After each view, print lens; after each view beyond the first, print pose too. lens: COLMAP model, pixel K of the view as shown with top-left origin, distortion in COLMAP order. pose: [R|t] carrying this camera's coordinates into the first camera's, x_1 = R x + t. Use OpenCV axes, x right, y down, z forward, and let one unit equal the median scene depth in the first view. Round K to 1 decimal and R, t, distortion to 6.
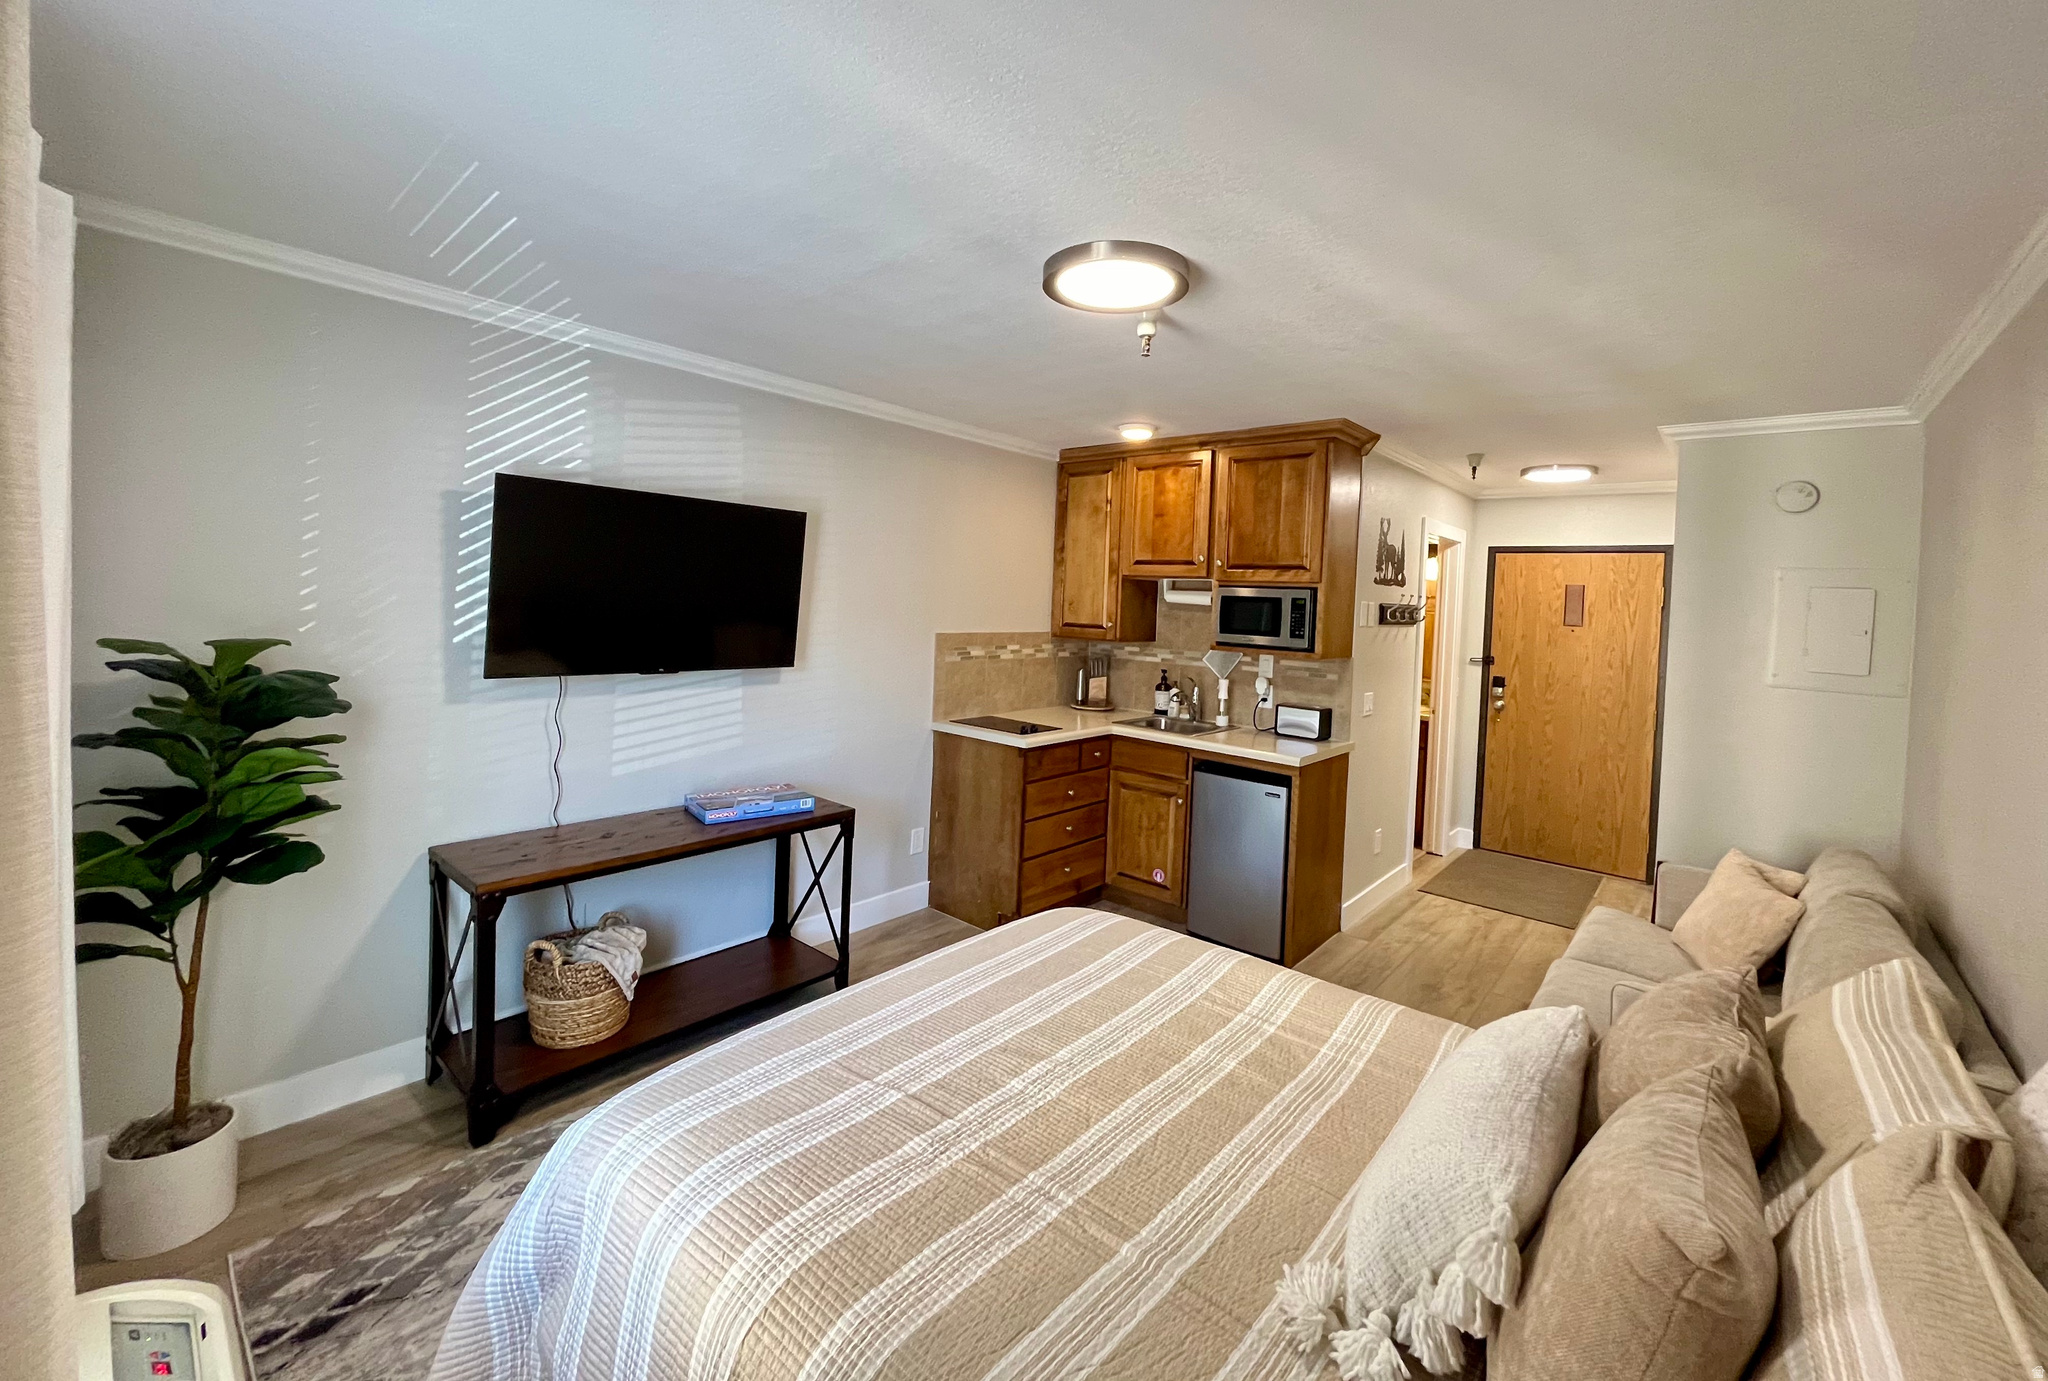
lens RADIAL K [[824.1, 0, 1030.9], [0, 824.1, 609.9], [0, 0, 1]] dist [-0.003459, -0.000117]
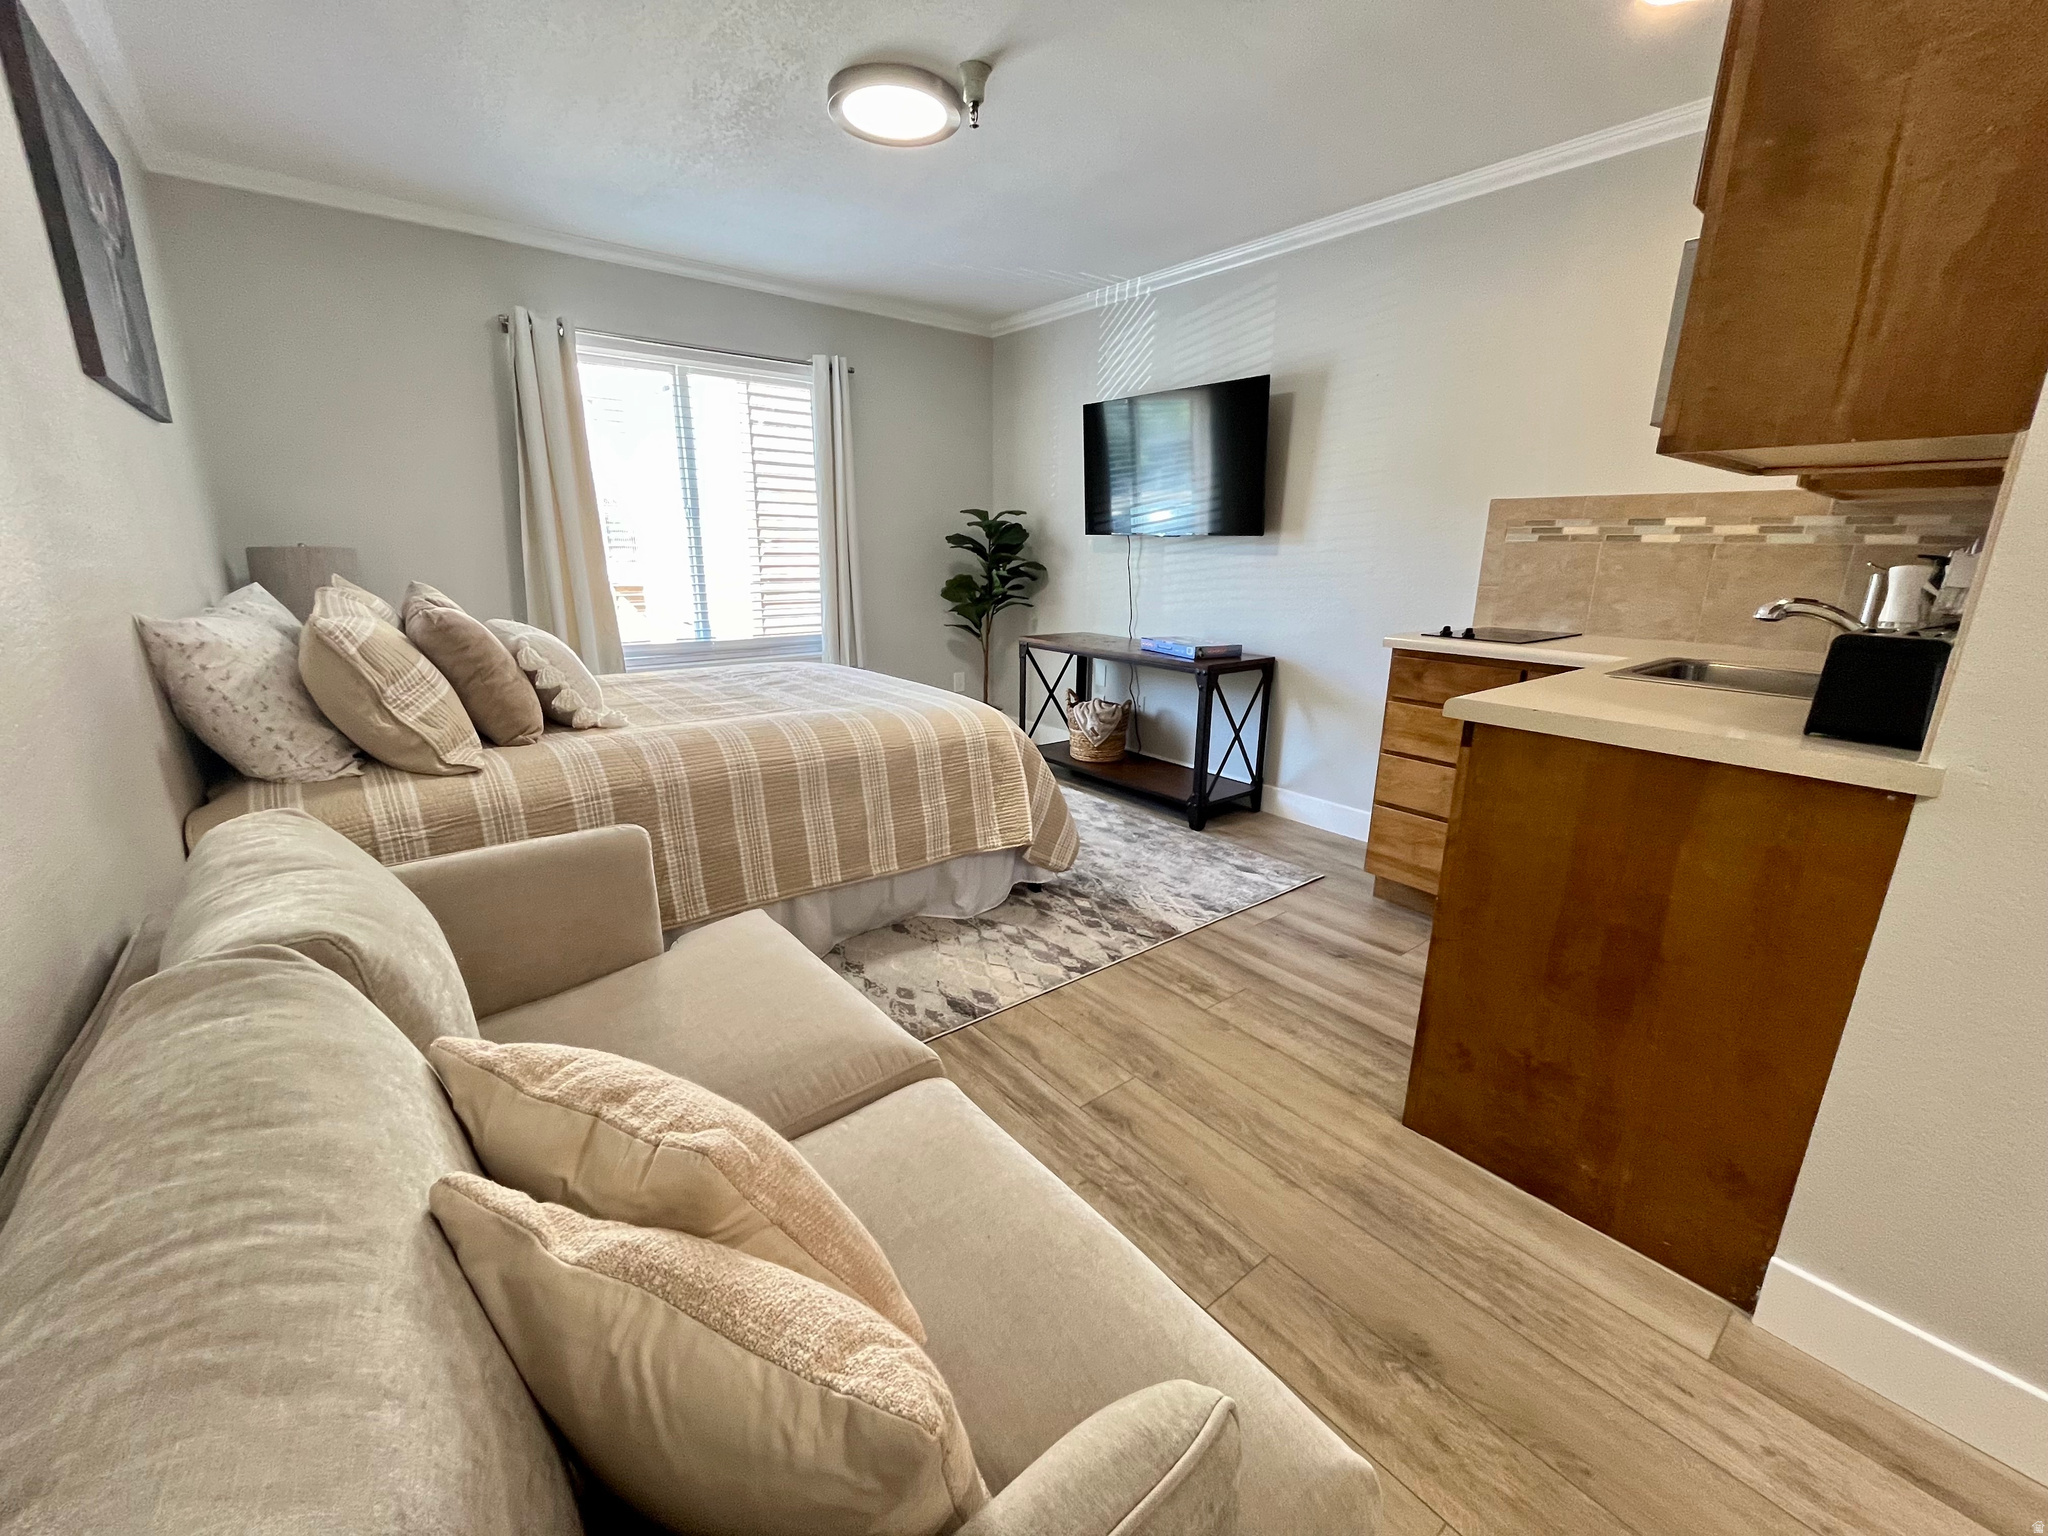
lens RADIAL K [[824.3, 0, 1025.5], [0, 824.3, 762.6], [0, 0, 1]] dist [-0.007088, 0.000262]
pose [[-0.174234, 0.221445, -0.959482, 0.654805], [-0.020988, 0.973329, 0.228452, 0.090973], [0.984481, 0.059941, -0.164939, 0.699134]]
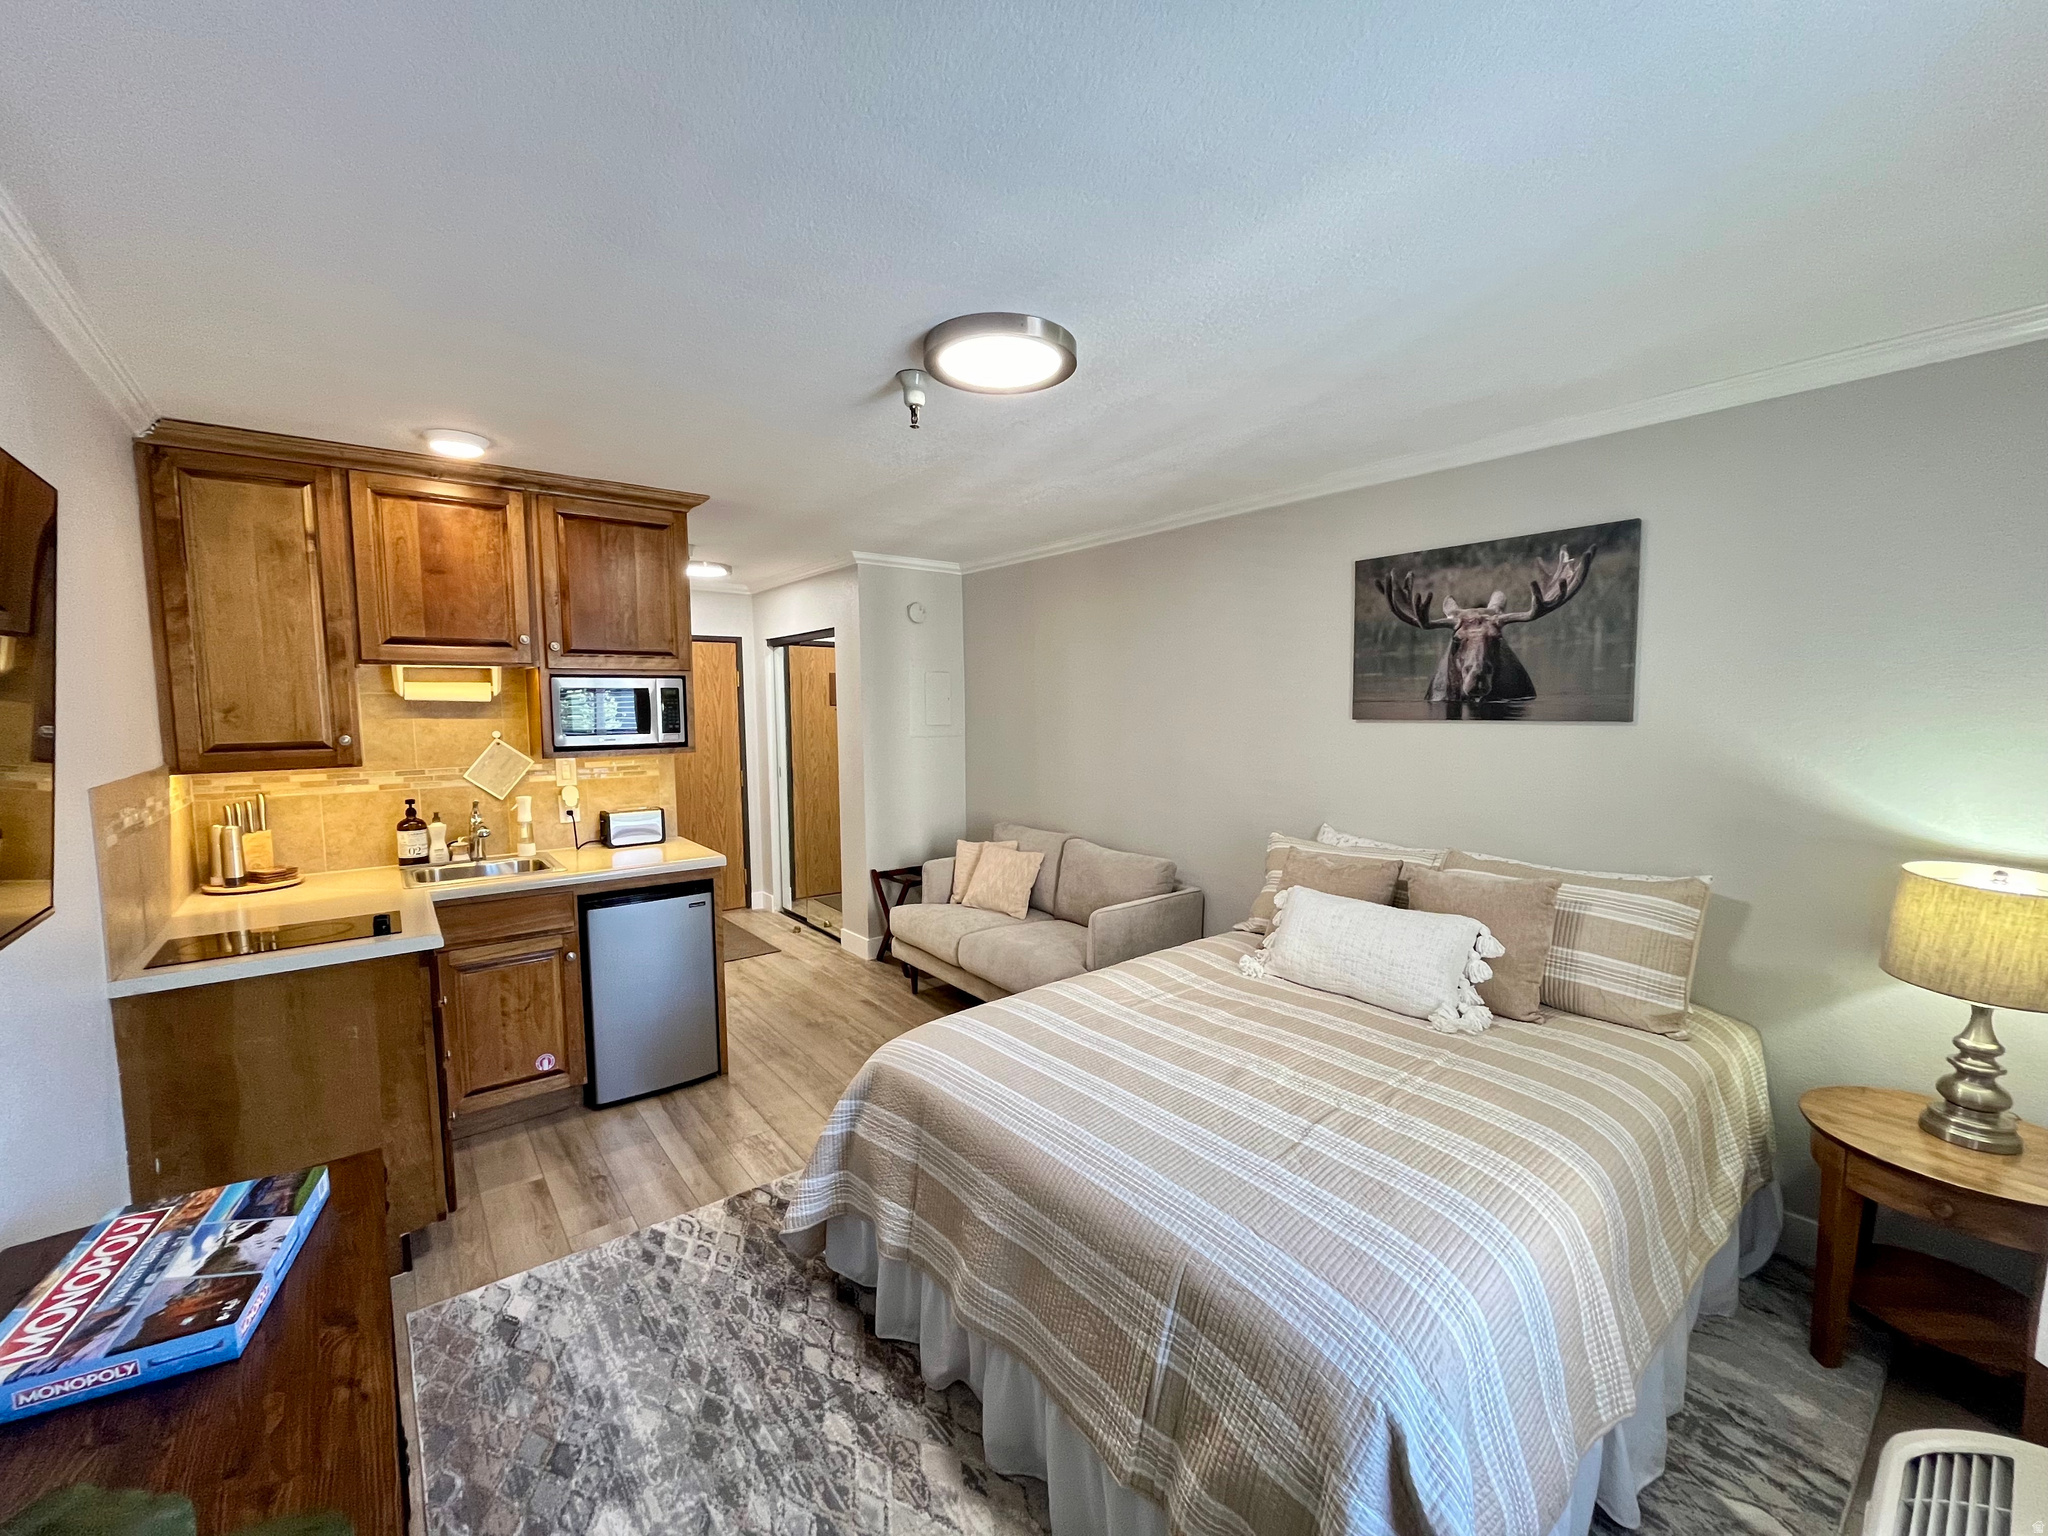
lens RADIAL K [[824.3, 0, 1028.3], [0, 824.3, 769.2], [0, 0, 1]] dist [-0.007088, 0.000262]
pose [[0.185606, -0.124599, 0.974692, -0.429439], [0.030512, 0.992181, 0.121024, -0.020179], [-0.982150, 0.007277, 0.187957, 0.390417]]
